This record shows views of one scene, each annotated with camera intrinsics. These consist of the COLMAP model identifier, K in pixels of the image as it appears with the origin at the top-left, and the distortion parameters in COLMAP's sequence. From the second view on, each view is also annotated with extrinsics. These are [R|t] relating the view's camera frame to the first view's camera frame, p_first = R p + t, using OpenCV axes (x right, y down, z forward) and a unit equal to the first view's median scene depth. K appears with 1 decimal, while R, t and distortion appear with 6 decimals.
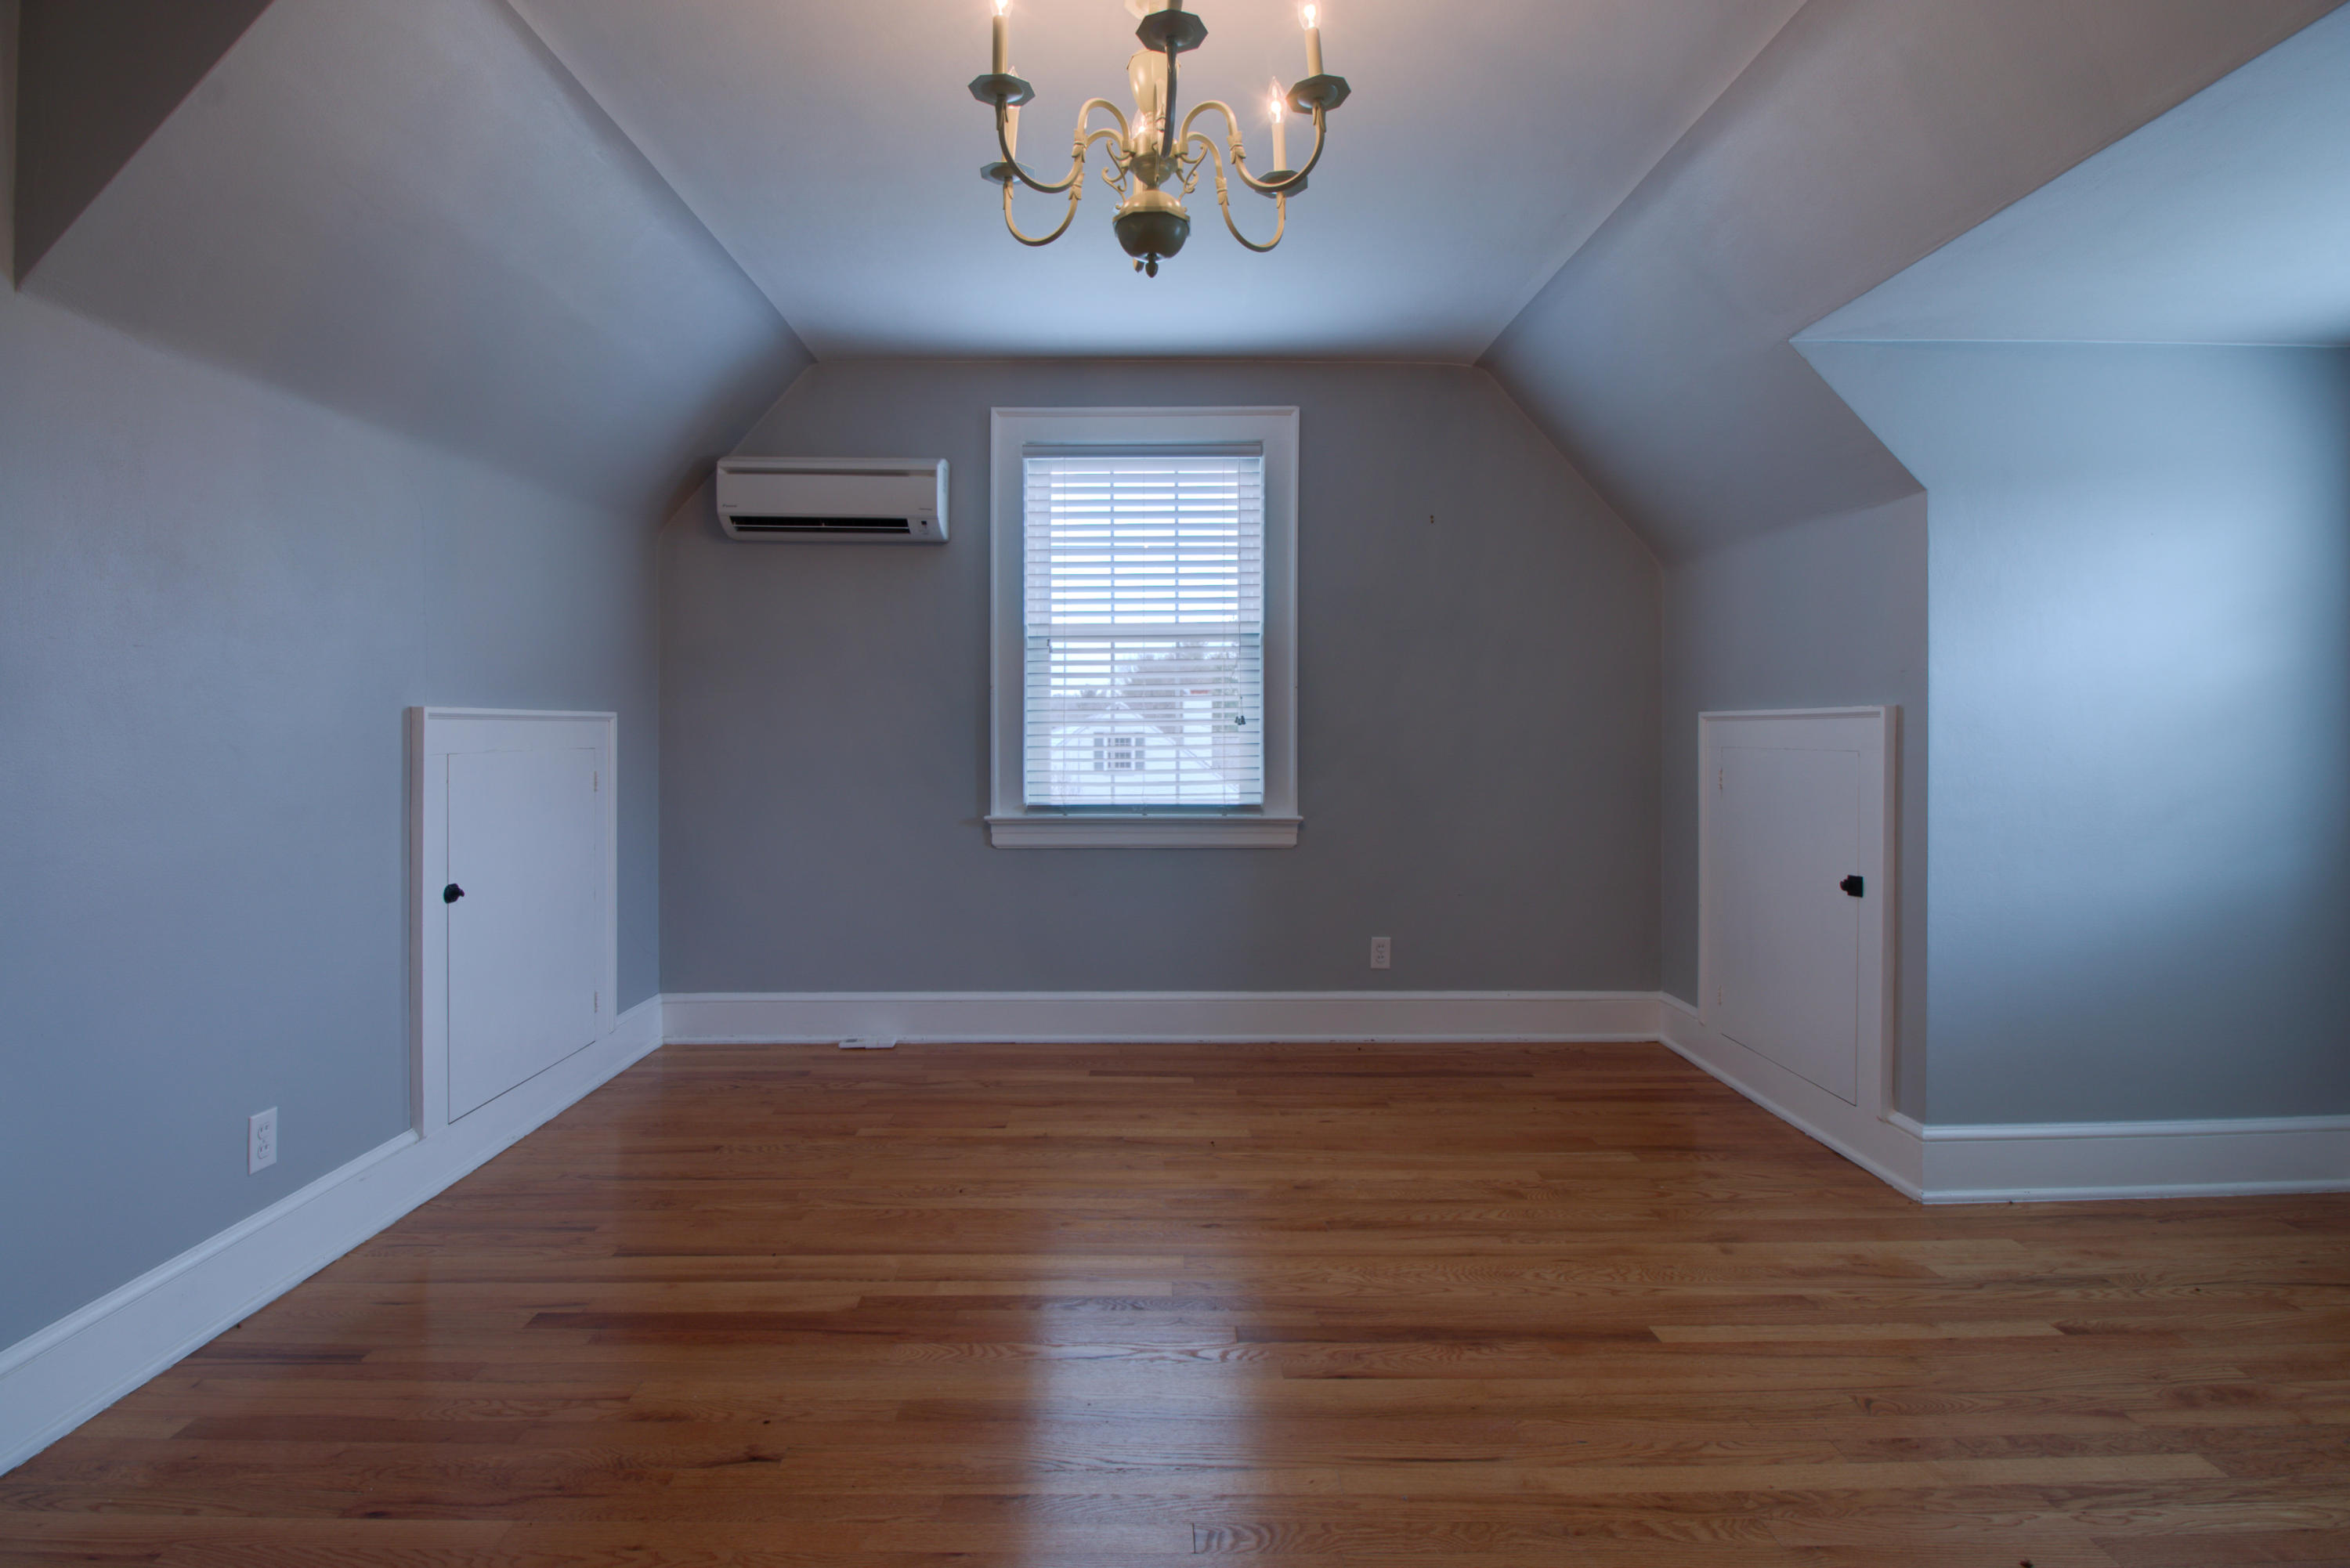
lens RADIAL K [[1112.3, 0, 1153.6], [0, 1112.3, 732.9], [0, 0, 1]] dist [0.000860, -0.013017]
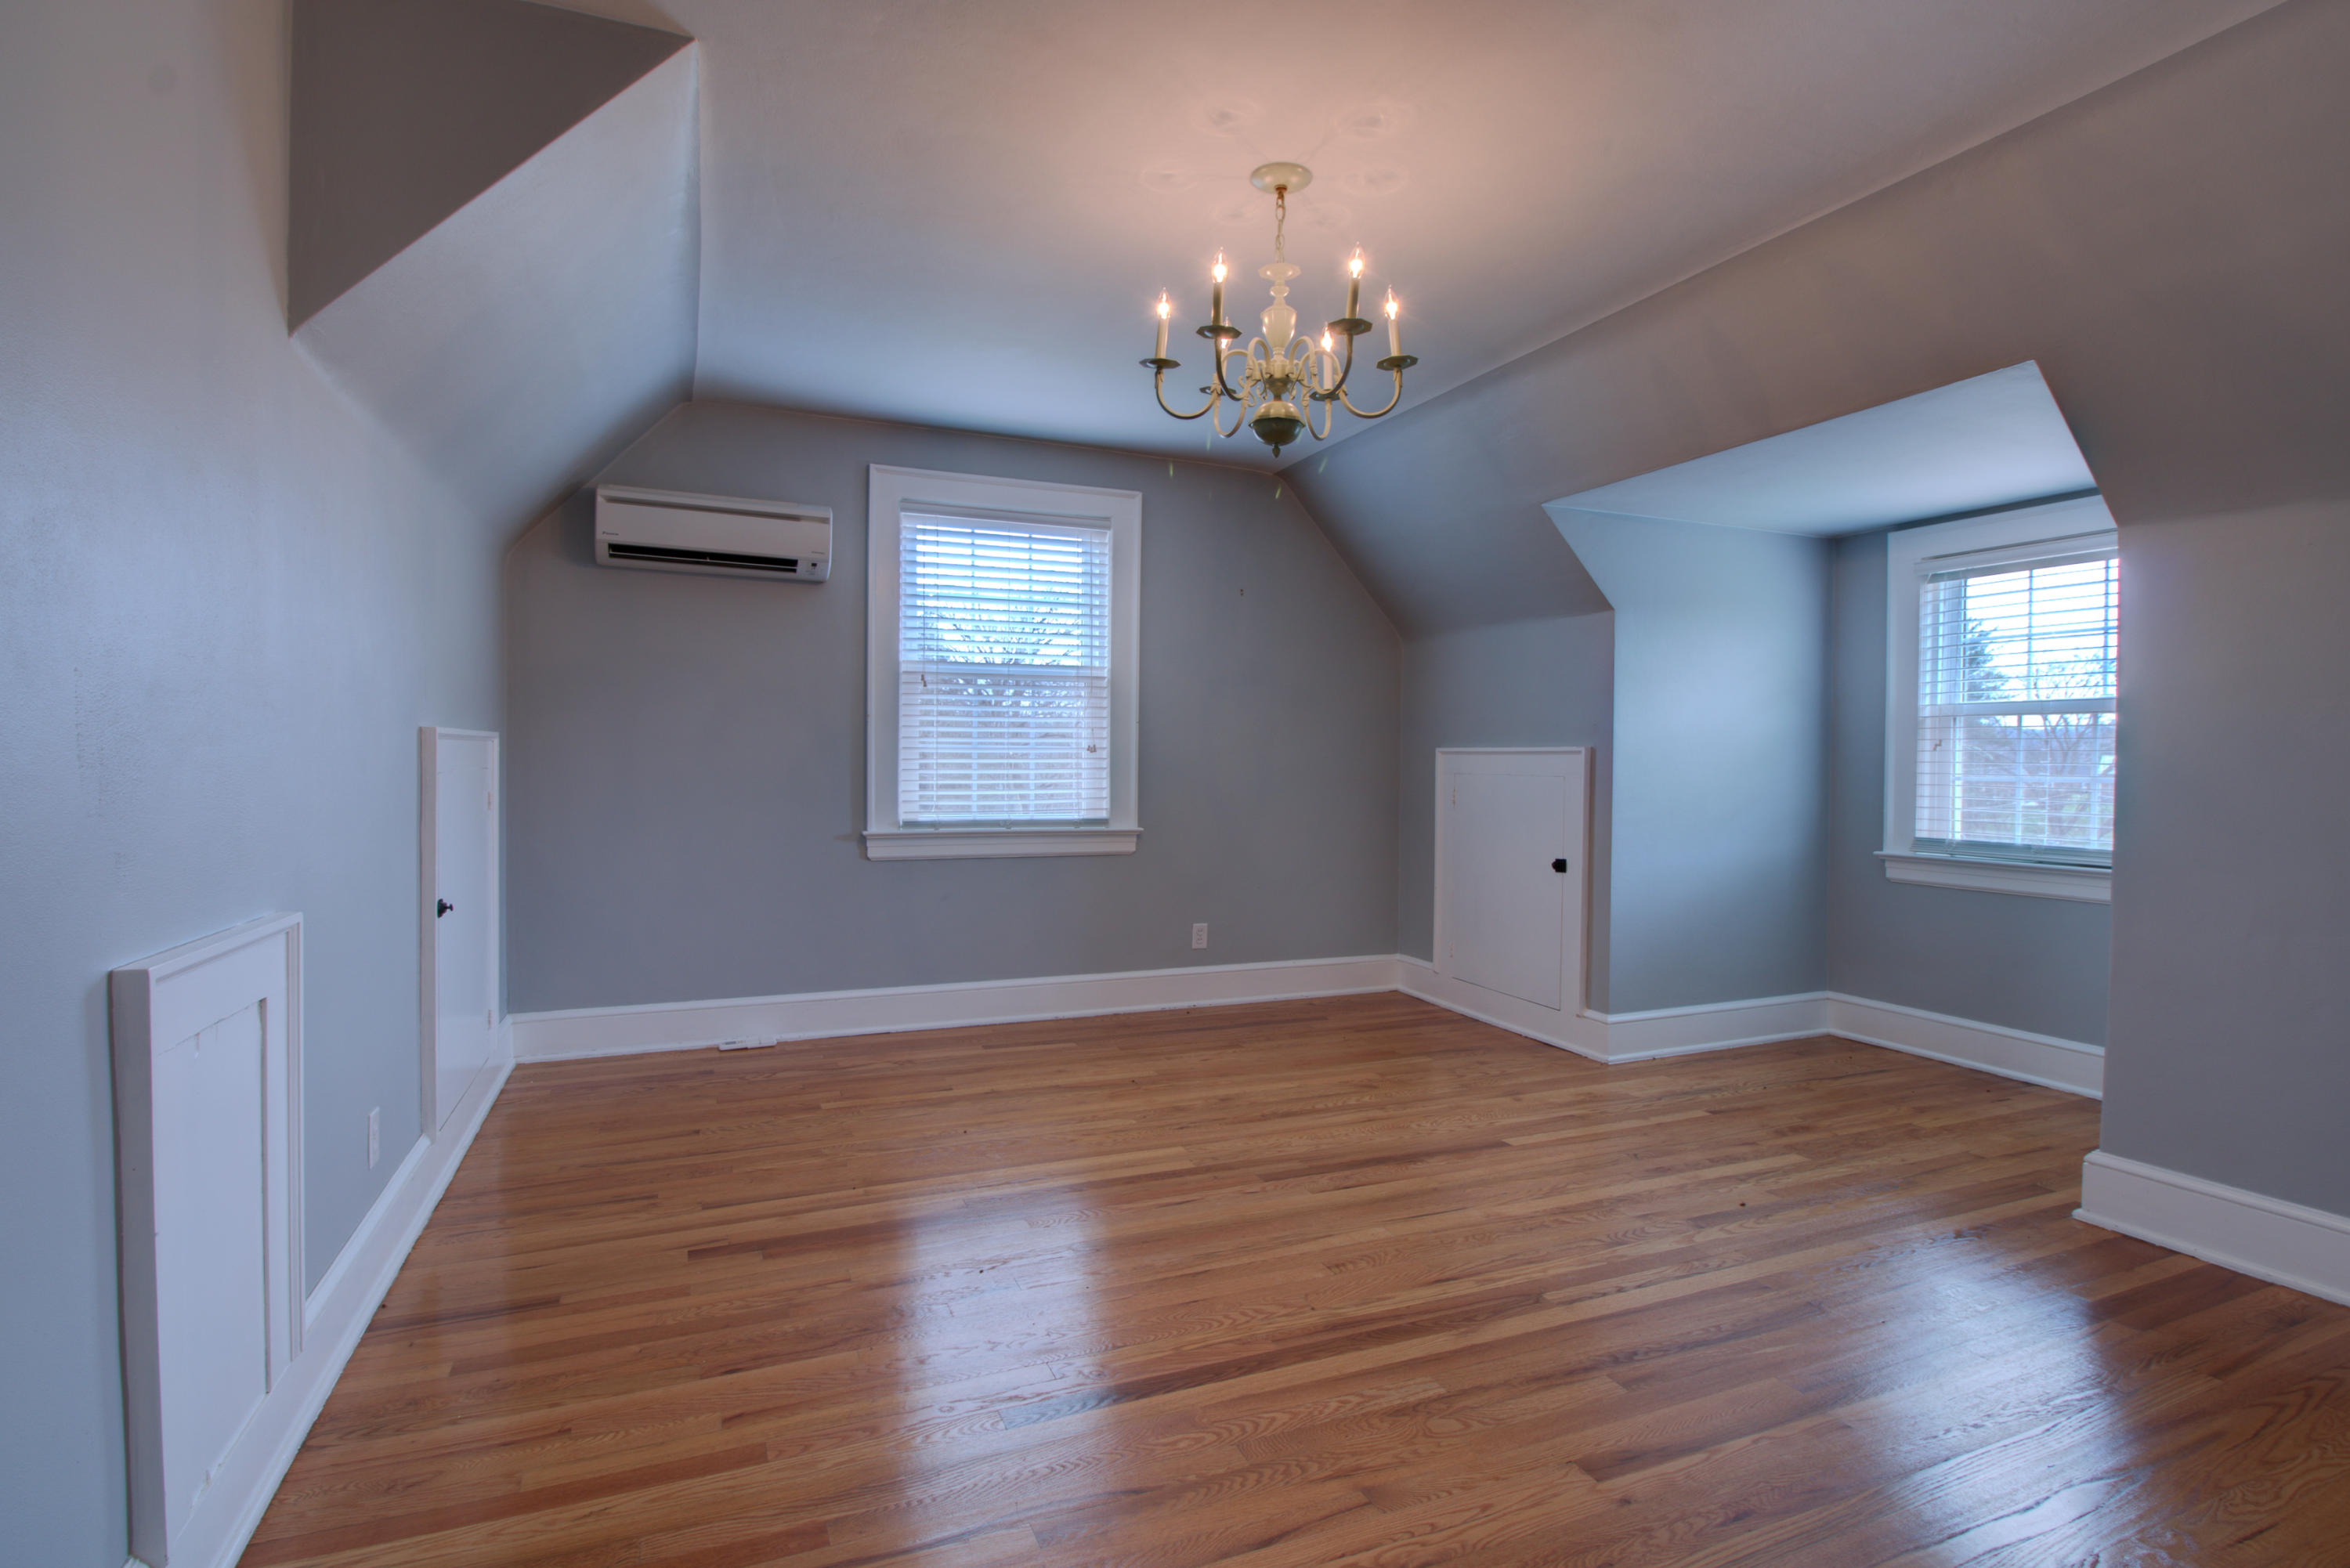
lens RADIAL K [[1080.0, 0, 1176.4], [0, 1080.0, 767.0], [0, 0, 1]] dist [0.000682, -0.012384]
pose [[0.935782, 0.007614, 0.352497, -0.338036], [-0.010671, 0.999920, 0.006729, -0.000563], [-0.352418, -0.010058, 0.935789, -0.171390]]
